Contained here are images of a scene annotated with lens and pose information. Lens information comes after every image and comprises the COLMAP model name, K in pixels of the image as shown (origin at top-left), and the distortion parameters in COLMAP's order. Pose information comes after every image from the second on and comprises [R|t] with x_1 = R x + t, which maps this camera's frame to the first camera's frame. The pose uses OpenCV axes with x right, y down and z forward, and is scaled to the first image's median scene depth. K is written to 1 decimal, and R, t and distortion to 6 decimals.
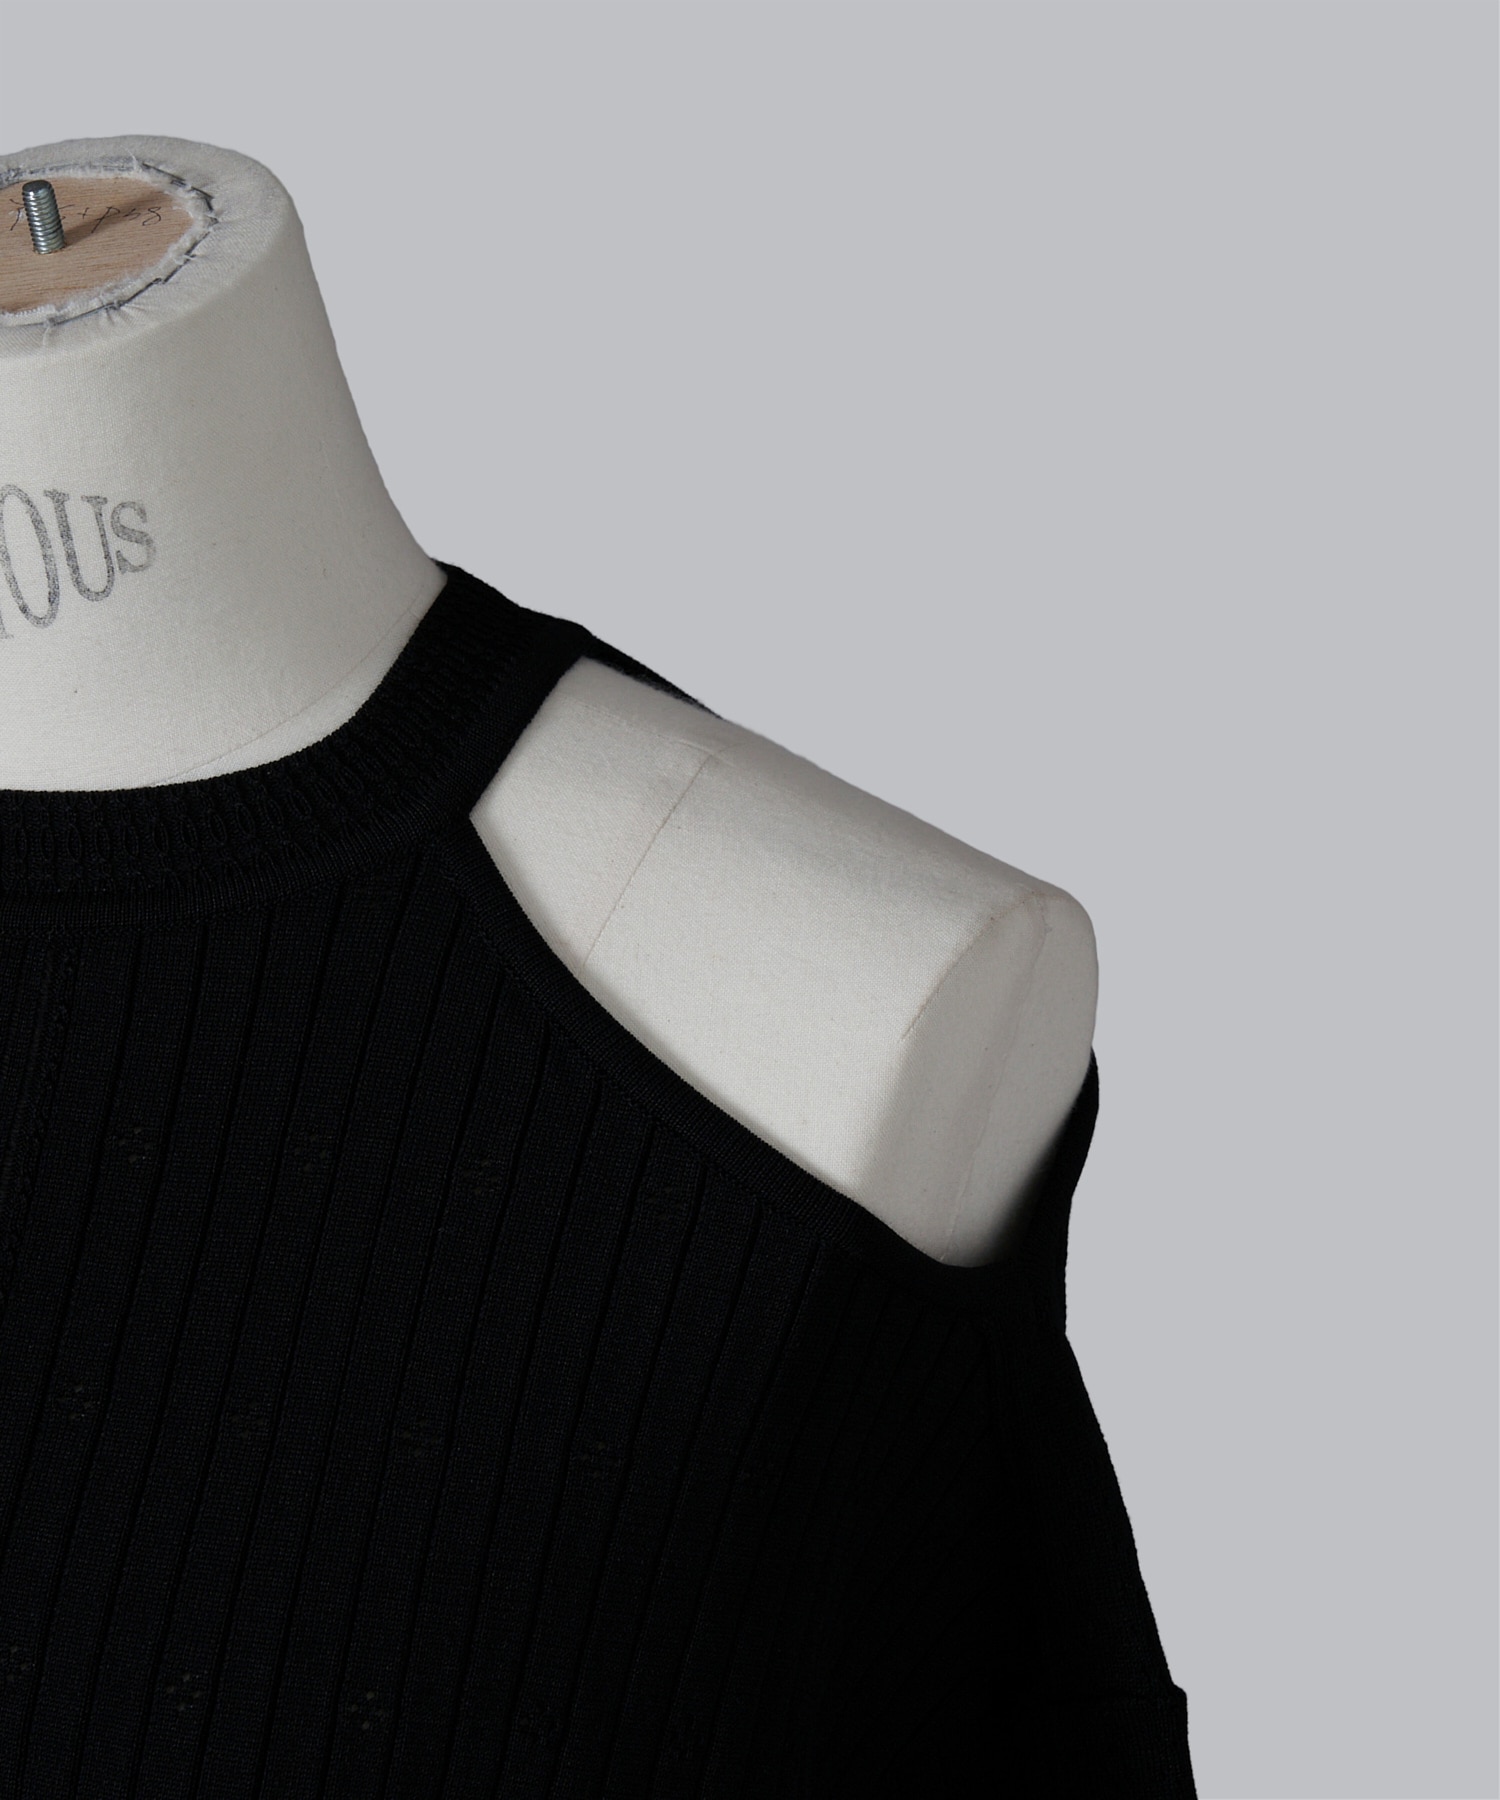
lens RADIAL K [[7063.8, 0, 750.0], [0, 7063.8, 900.0], [0, 0, 1]] dist [-0.120530, -1.810657]
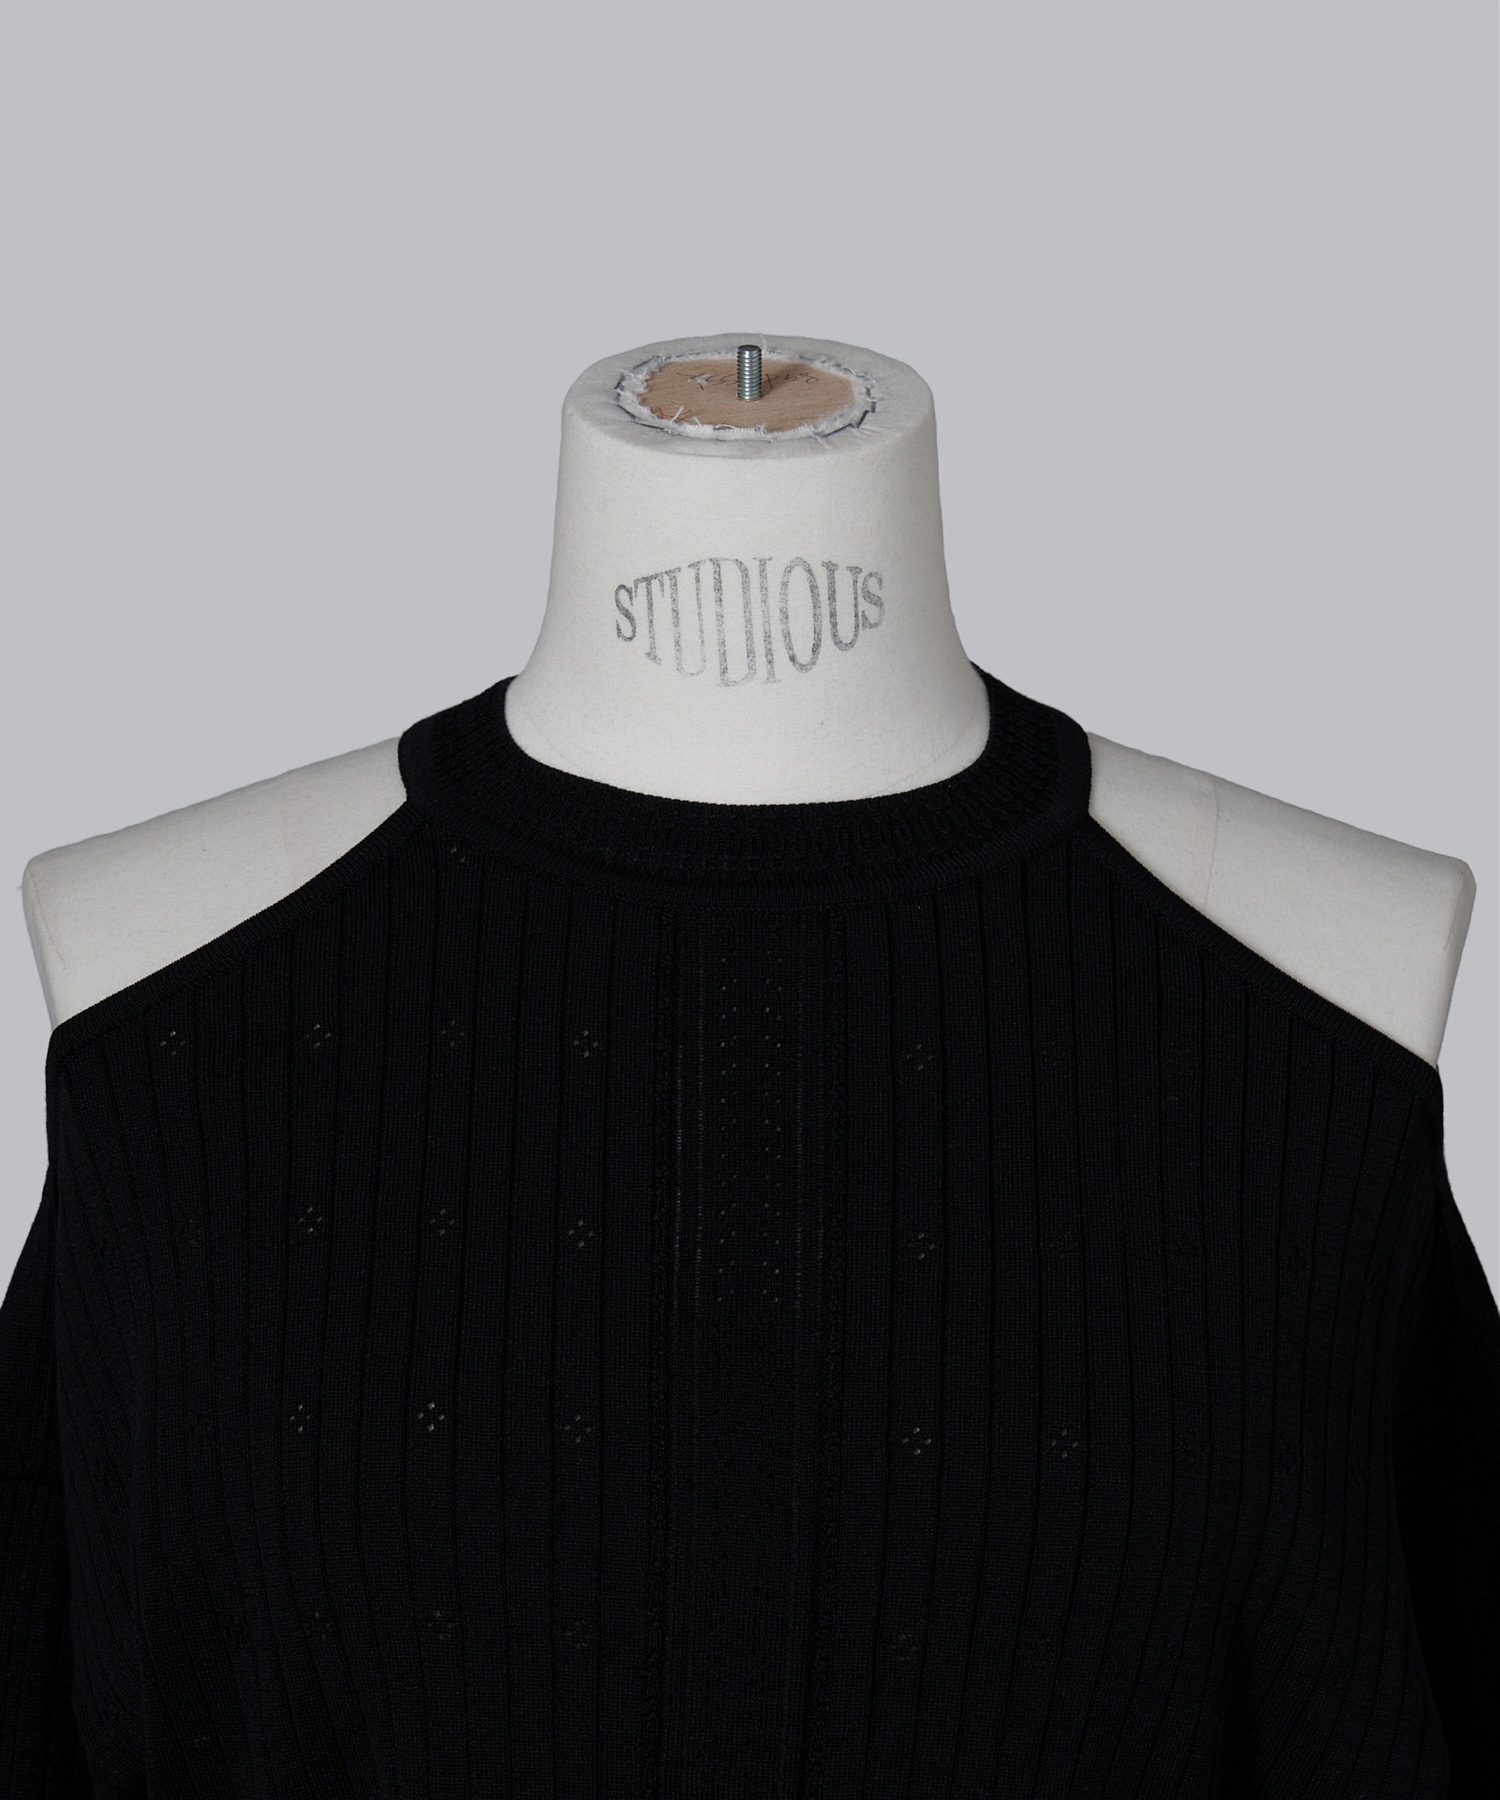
lens RADIAL K [[7063.8, 0, 750.0], [0, 7063.8, 900.0], [0, 0, 1]] dist [-0.120530, -1.810657]
pose [[0.906556, -0.023474, 0.421431, -0.664299], [0.093295, 0.984901, -0.145831, 0.193384], [-0.411645, 0.171521, 0.895058, -0.159772]]
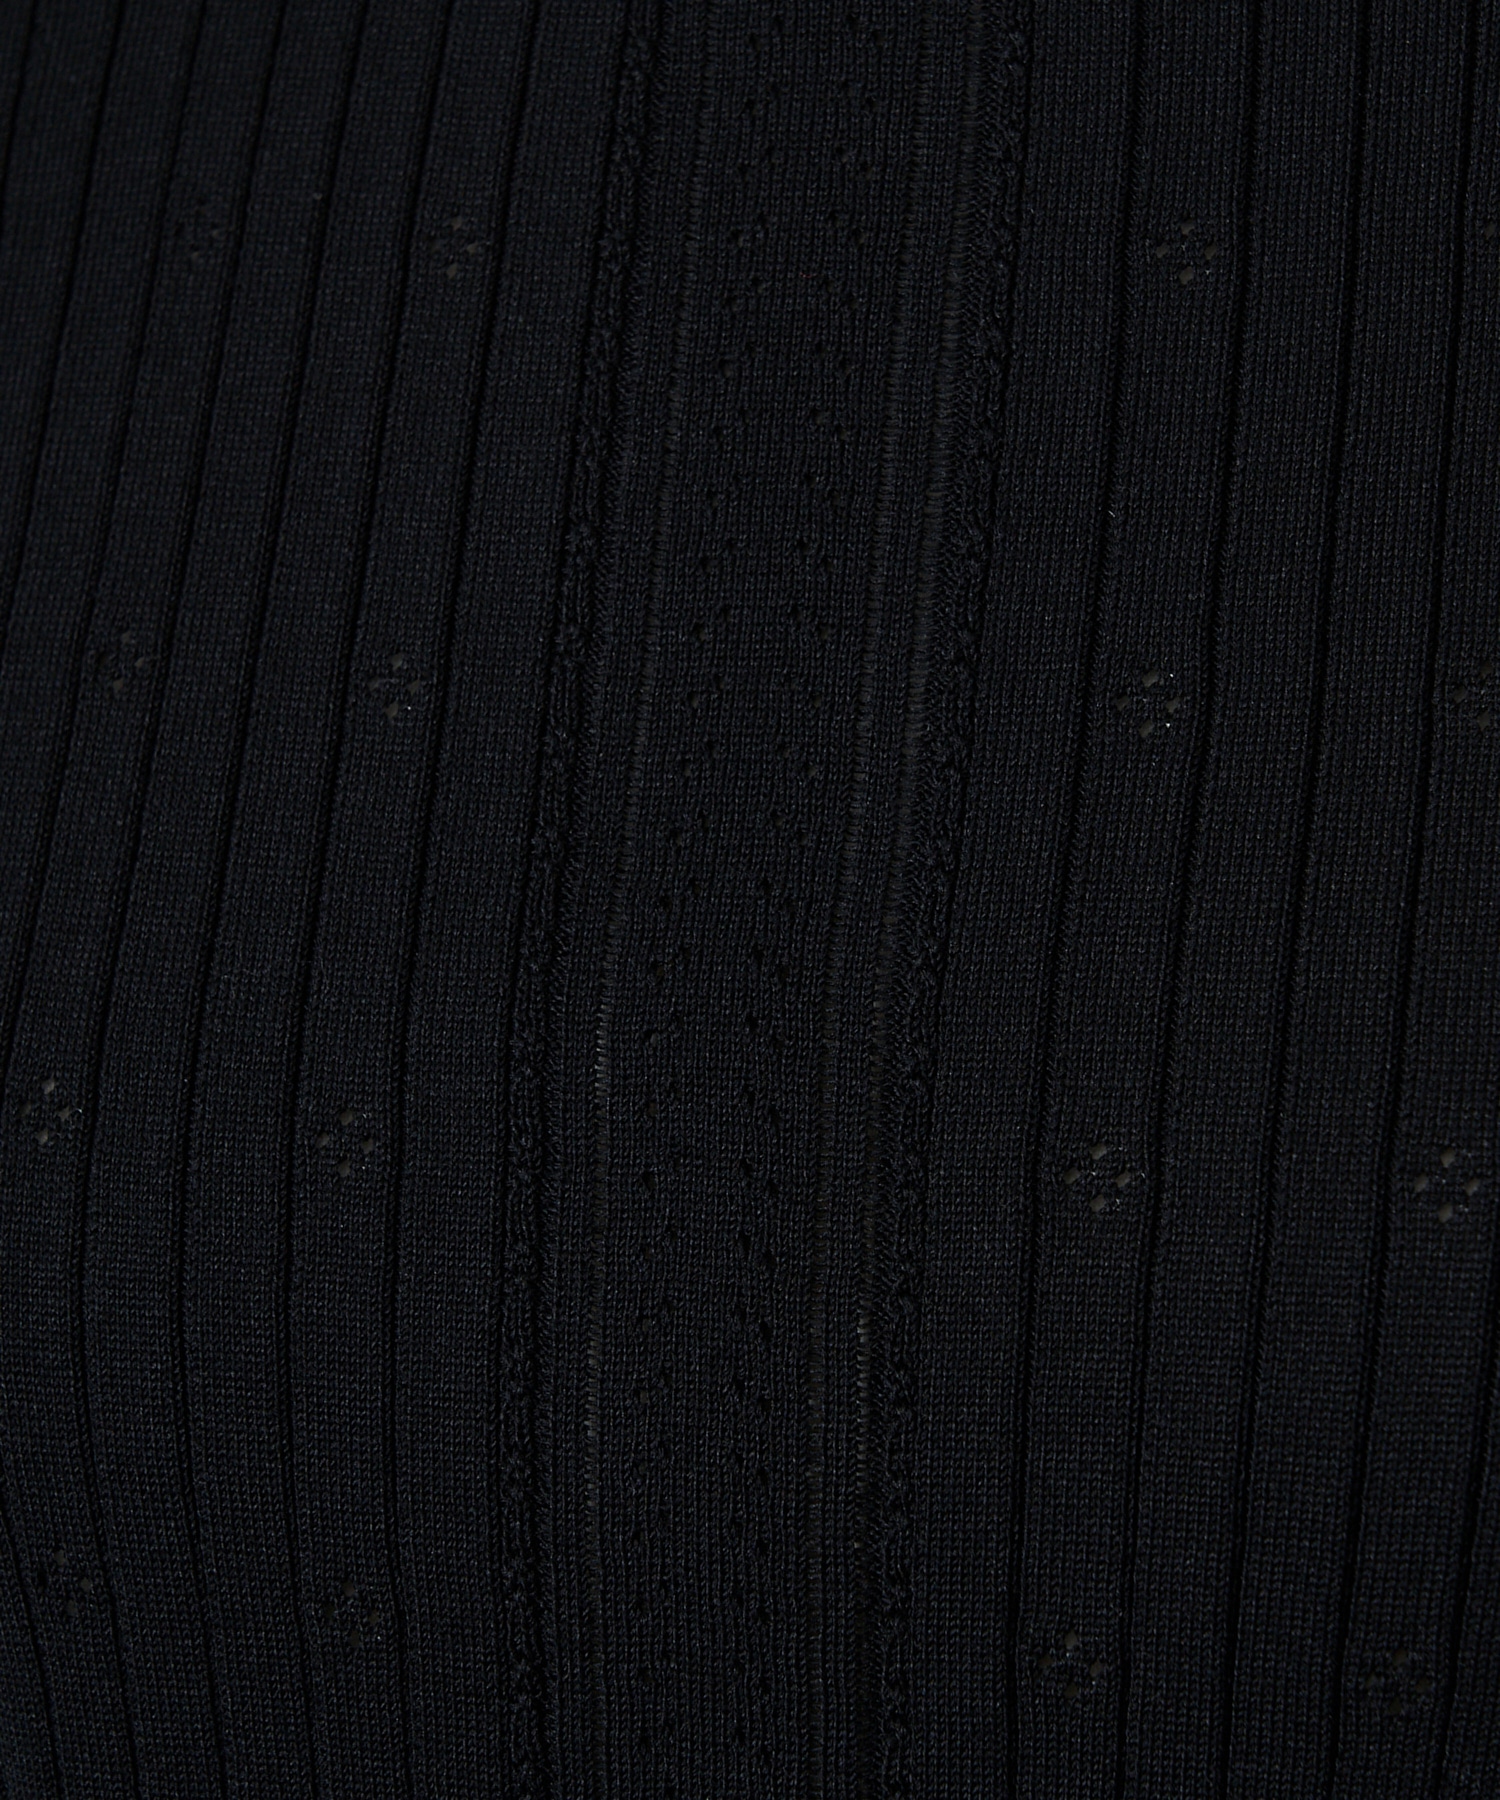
lens RADIAL K [[7063.8, 0, 750.0], [0, 7063.8, 900.0], [0, 0, 1]] dist [-0.120530, -1.810657]
pose [[0.991731, -0.080903, 0.099621, -0.180595], [0.086110, 0.995074, -0.049118, 0.109668], [-0.095156, 0.057290, 0.993812, 0.454470]]
